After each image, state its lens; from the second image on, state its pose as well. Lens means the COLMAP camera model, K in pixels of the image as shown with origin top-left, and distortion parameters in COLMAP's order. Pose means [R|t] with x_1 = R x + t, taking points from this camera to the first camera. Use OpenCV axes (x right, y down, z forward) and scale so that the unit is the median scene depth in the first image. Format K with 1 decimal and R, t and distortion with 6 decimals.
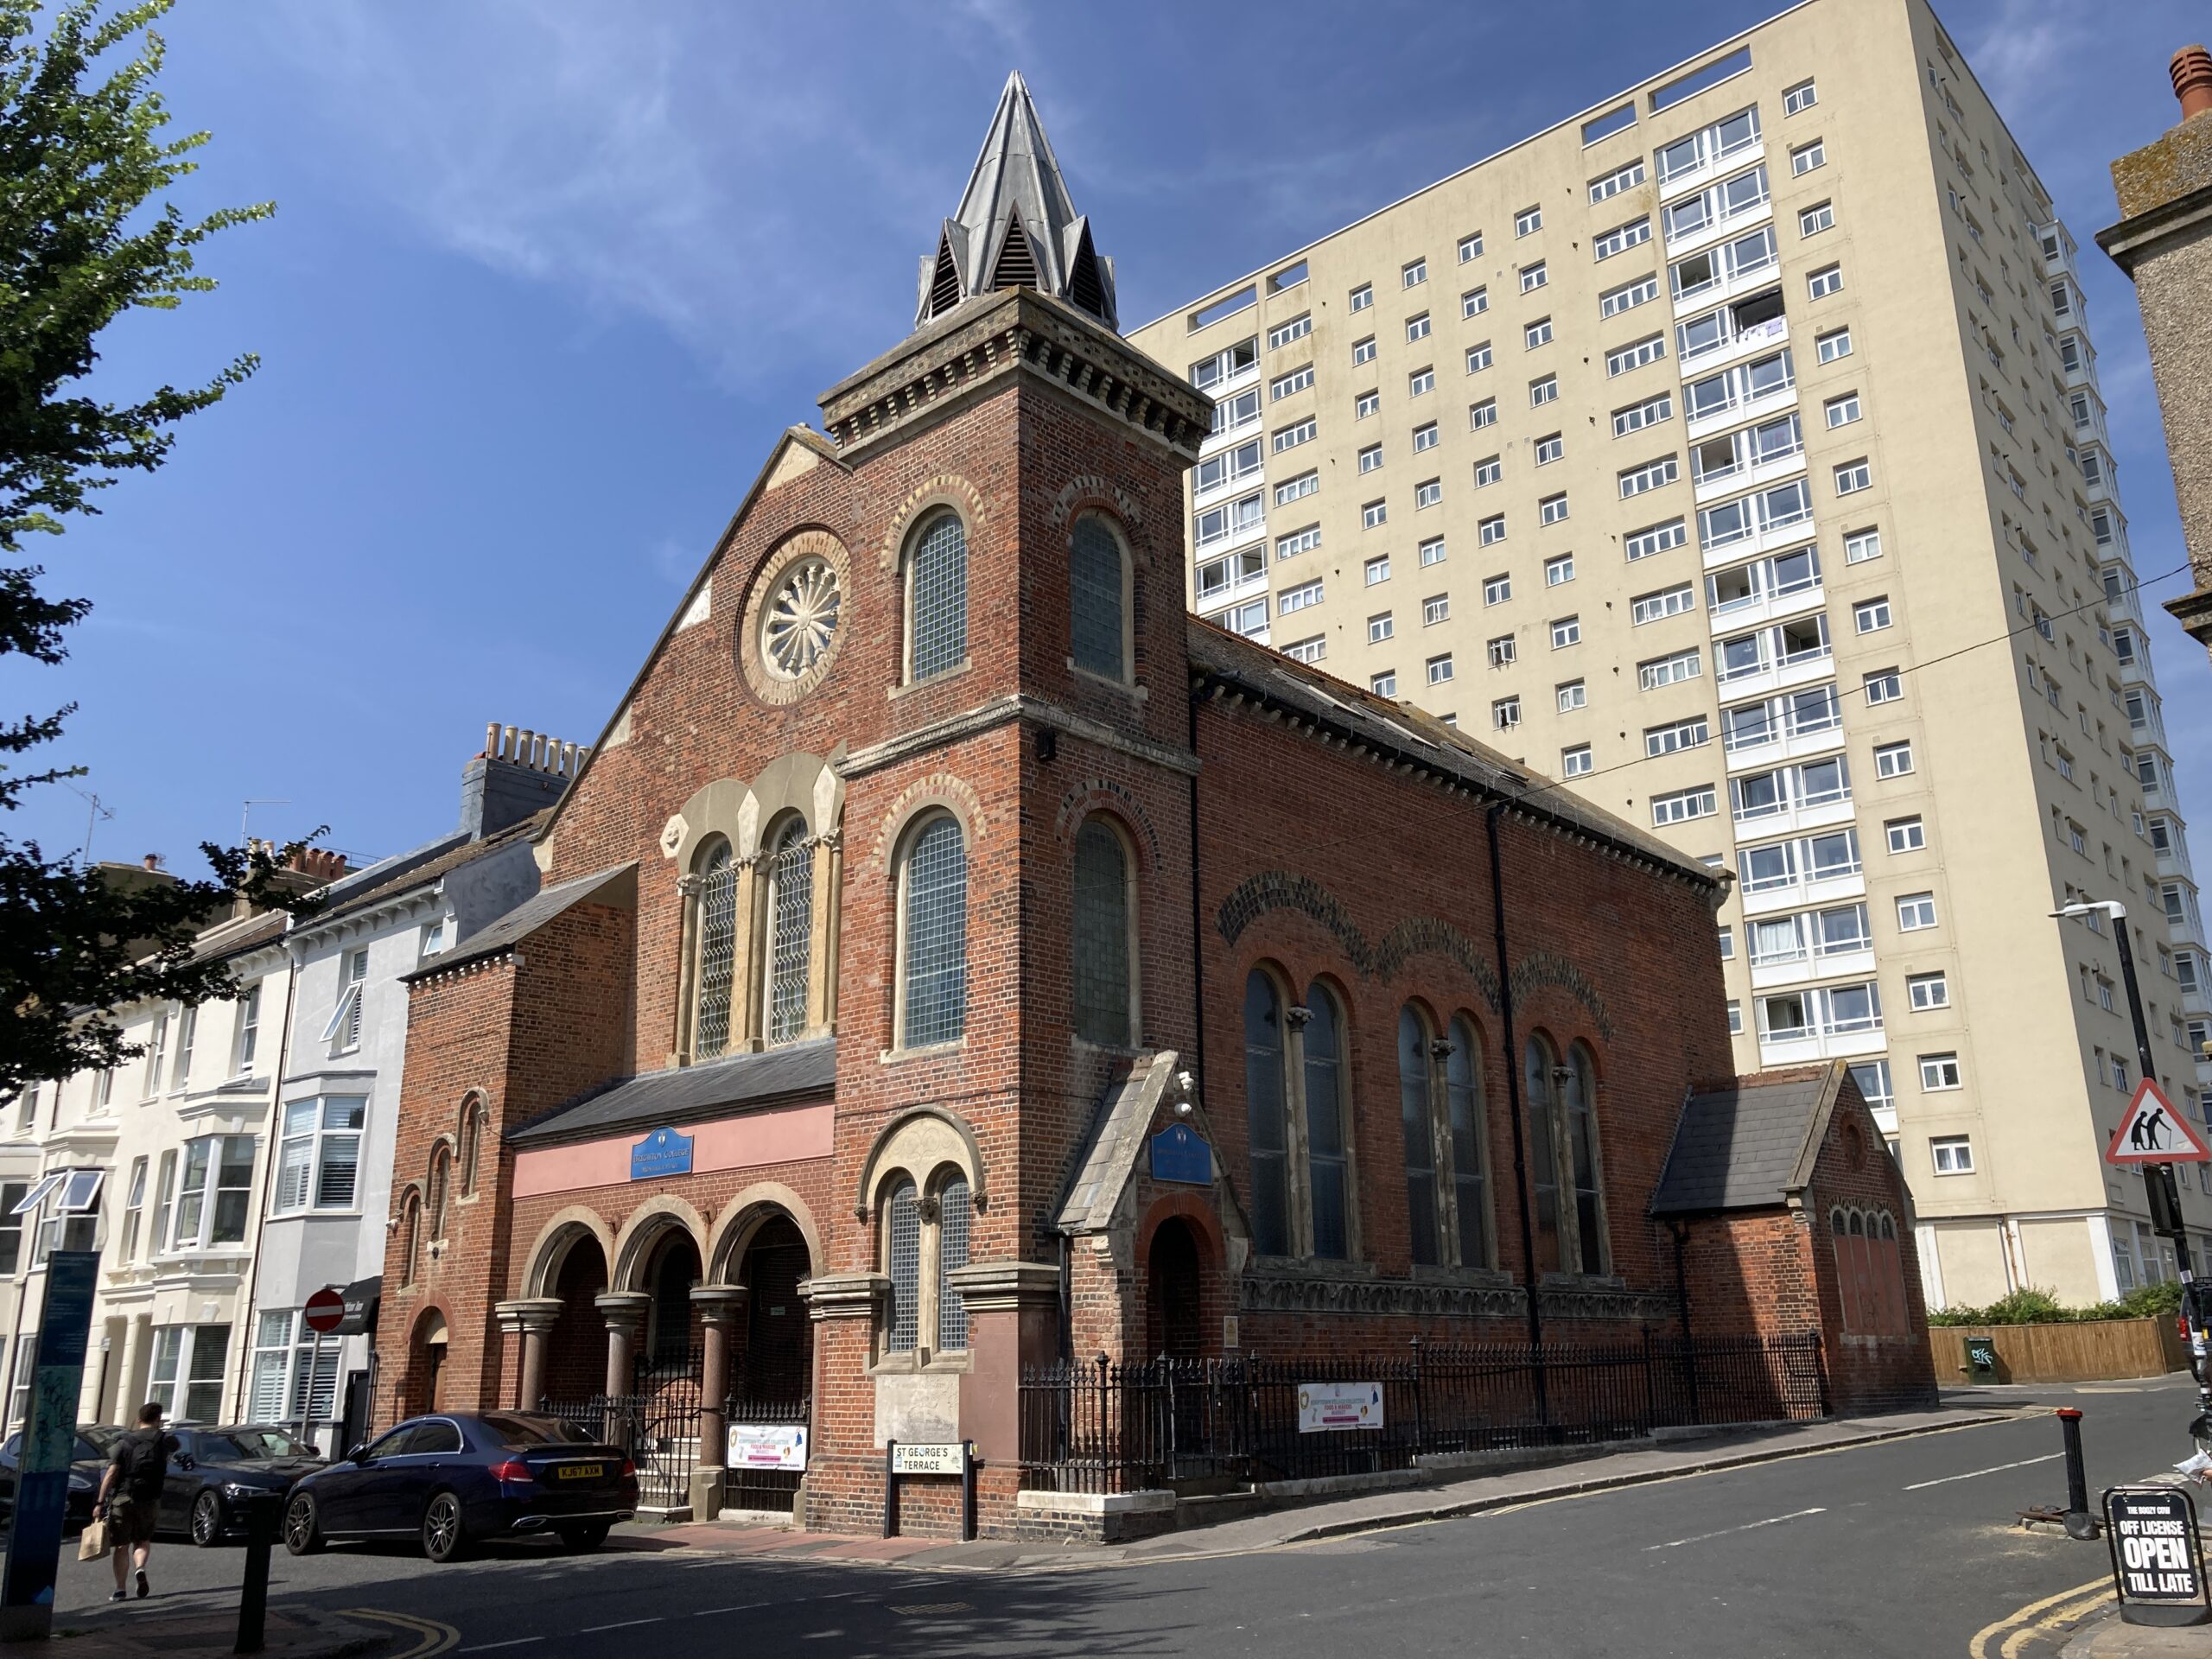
lens RADIAL K [[1832.3, 0, 1106.0], [0, 1832.3, 829.5], [0, 0, 1]] dist [0.004831, -0.003792]
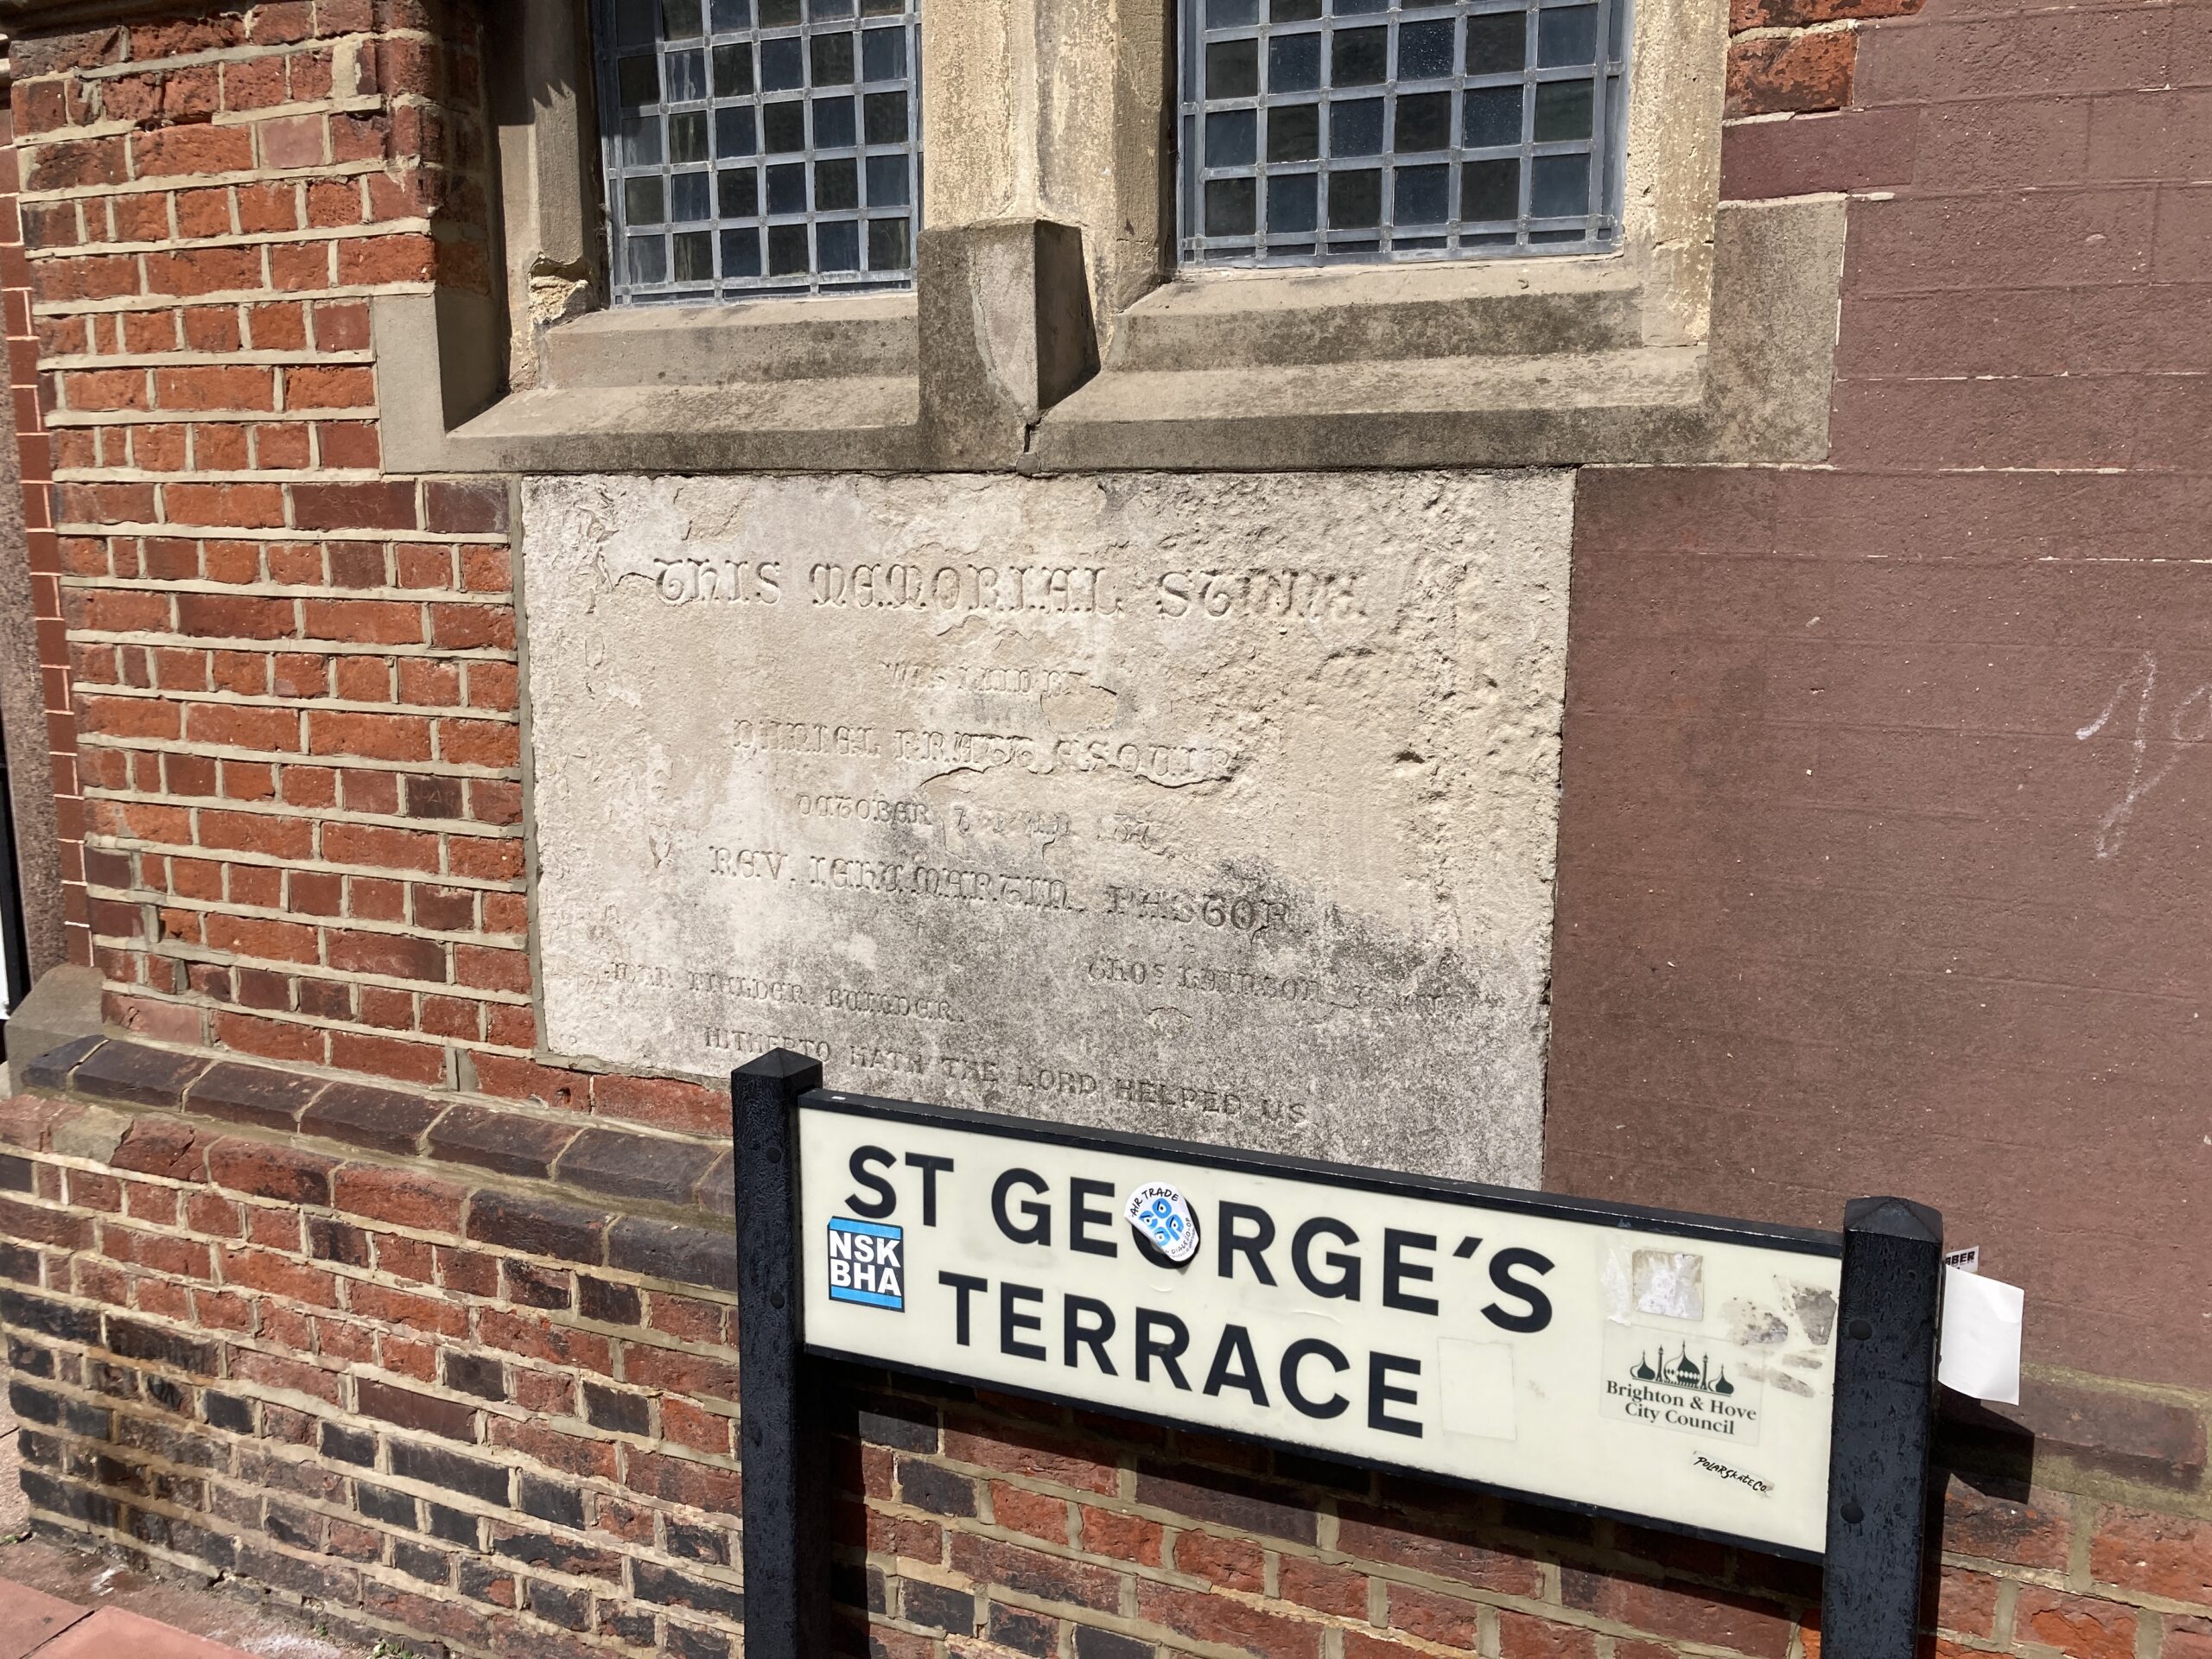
lens RADIAL K [[1832.3, 0, 1106.0], [0, 1832.3, 829.5], [0, 0, 1]] dist [0.004831, -0.003792]
pose [[0.947798, -0.041966, 0.316098, -0.126302], [-0.104428, 0.895785, 0.432047, 0.260229], [-0.301287, -0.442502, 0.844641, 0.870213]]
